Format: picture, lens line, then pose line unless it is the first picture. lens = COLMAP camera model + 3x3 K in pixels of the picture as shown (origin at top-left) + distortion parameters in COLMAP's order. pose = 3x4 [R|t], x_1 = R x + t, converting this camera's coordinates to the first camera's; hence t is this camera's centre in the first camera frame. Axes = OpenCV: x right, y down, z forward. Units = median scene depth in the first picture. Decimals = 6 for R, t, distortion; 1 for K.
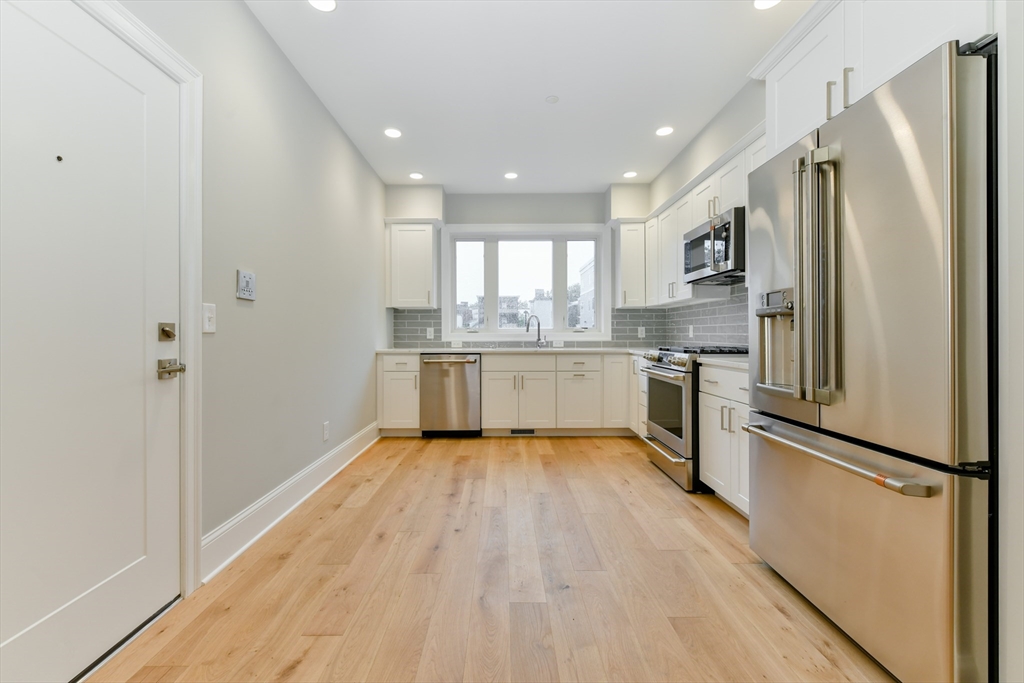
lens RADIAL K [[428.3, 0, 509.1], [0, 428.3, 338.2], [0, 0, 1]] dist [0.000056, -0.000125]
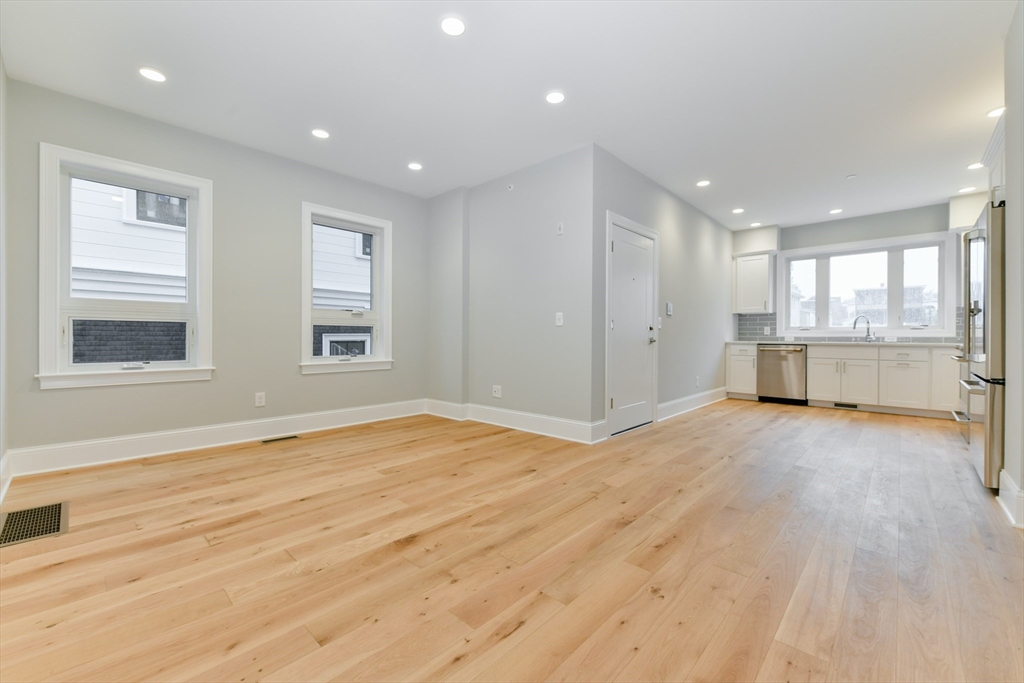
lens RADIAL K [[428.3, 0, 509.1], [0, 428.3, 338.2], [0, 0, 1]] dist [0.000056, -0.000125]
pose [[0.725044, 0.007833, -0.688658, 0.176024], [-0.010198, 0.999948, 0.000637, 0.021653], [0.688627, 0.006561, 0.725086, -0.616944]]
